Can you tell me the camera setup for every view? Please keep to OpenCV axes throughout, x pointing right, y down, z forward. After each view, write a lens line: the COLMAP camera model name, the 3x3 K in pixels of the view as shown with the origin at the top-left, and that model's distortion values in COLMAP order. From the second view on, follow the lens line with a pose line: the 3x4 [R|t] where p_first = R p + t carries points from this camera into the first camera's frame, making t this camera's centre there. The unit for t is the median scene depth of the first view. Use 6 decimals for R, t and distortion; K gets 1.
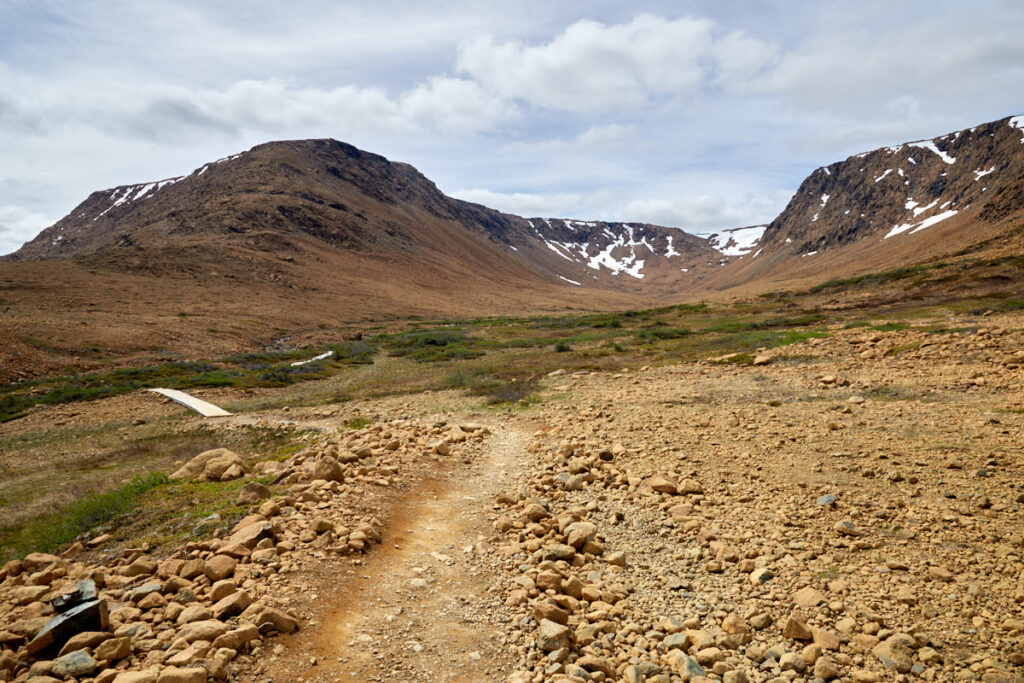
lens RADIAL K [[704.4, 0, 512.0], [0, 704.4, 341.5], [0, 0, 1]] dist [0.004580, -0.000712]
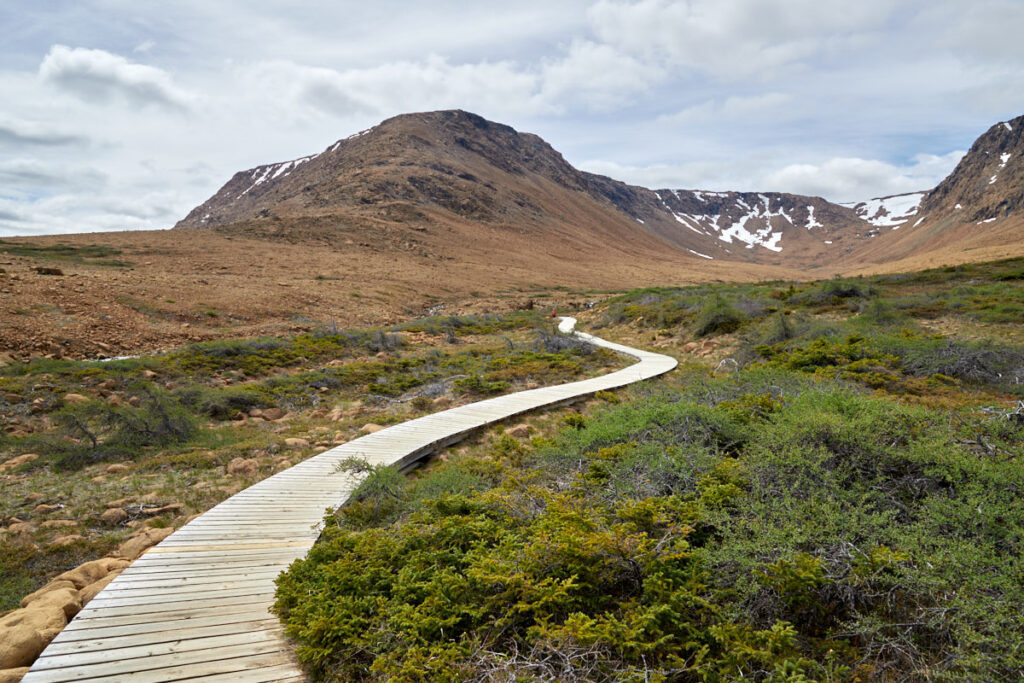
lens RADIAL K [[704.4, 0, 512.0], [0, 704.4, 341.5], [0, 0, 1]] dist [0.004580, -0.000712]
pose [[0.986161, 0.013799, -0.165217, -0.015093], [-0.008347, 0.999399, 0.033649, 0.001178], [0.165582, -0.031805, 0.985683, 0.030668]]
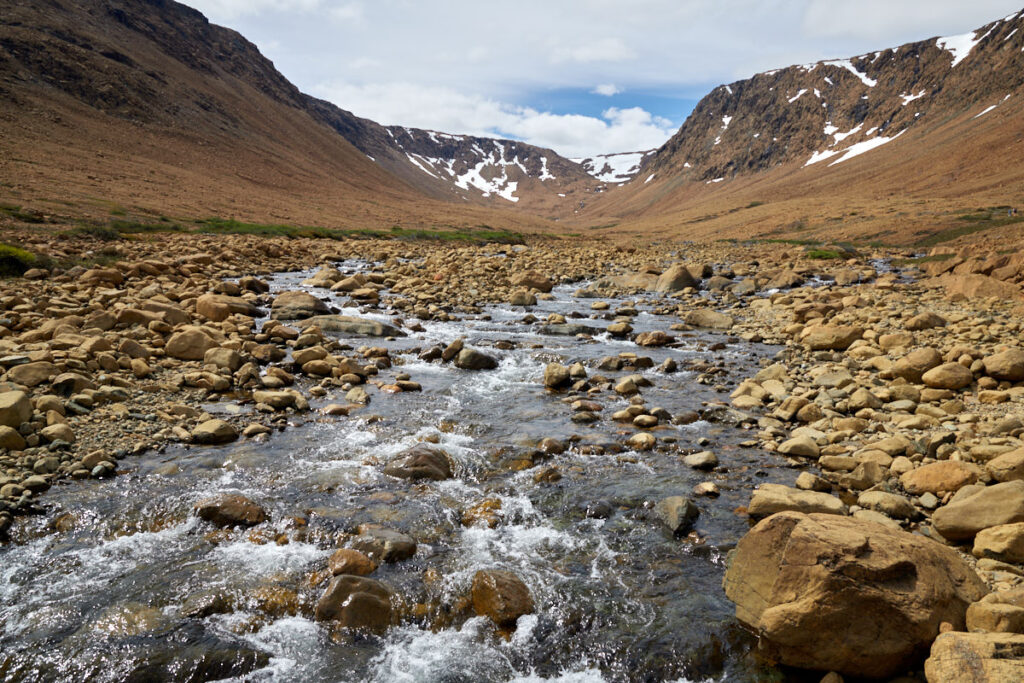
lens RADIAL K [[713.6, 0, 512.0], [0, 713.6, 341.5], [0, 0, 1]] dist [0.012908, -0.002846]
pose [[0.977481, 0.008338, 0.210857, -0.017644], [-0.029624, 0.994746, 0.097995, -0.003351], [-0.208932, -0.102034, 0.972593, 0.165094]]
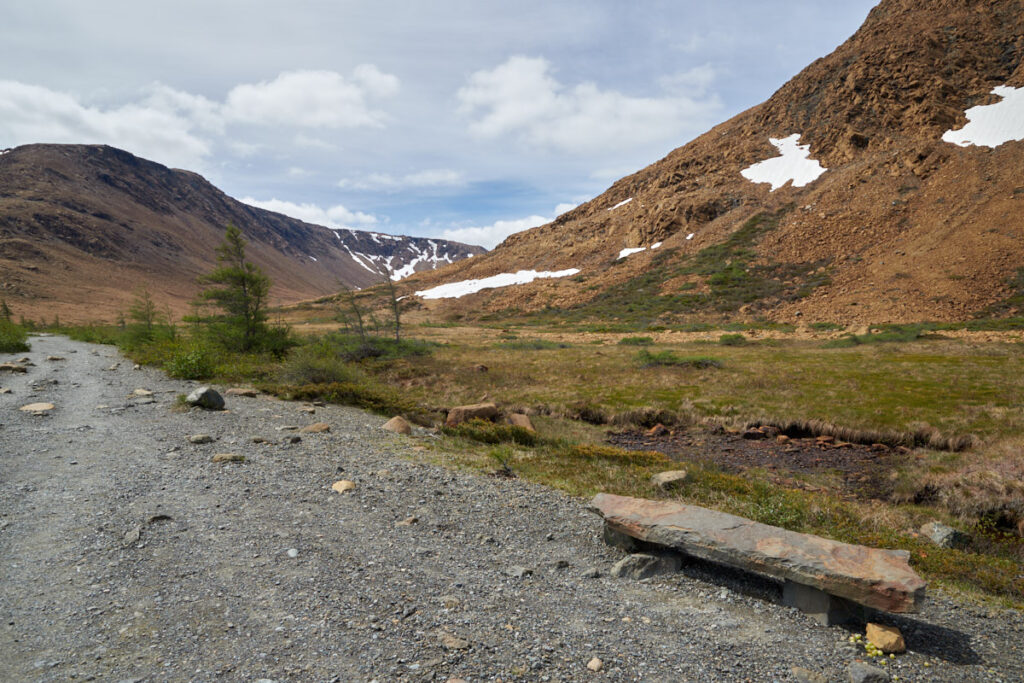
lens RADIAL K [[713.6, 0, 512.0], [0, 713.6, 341.5], [0, 0, 1]] dist [0.012908, -0.002846]
pose [[0.972286, 0.021405, 0.232812, 0.068653], [-0.017761, 0.999685, -0.017735, 0.002587], [-0.233118, 0.013109, 0.972360, -0.119982]]
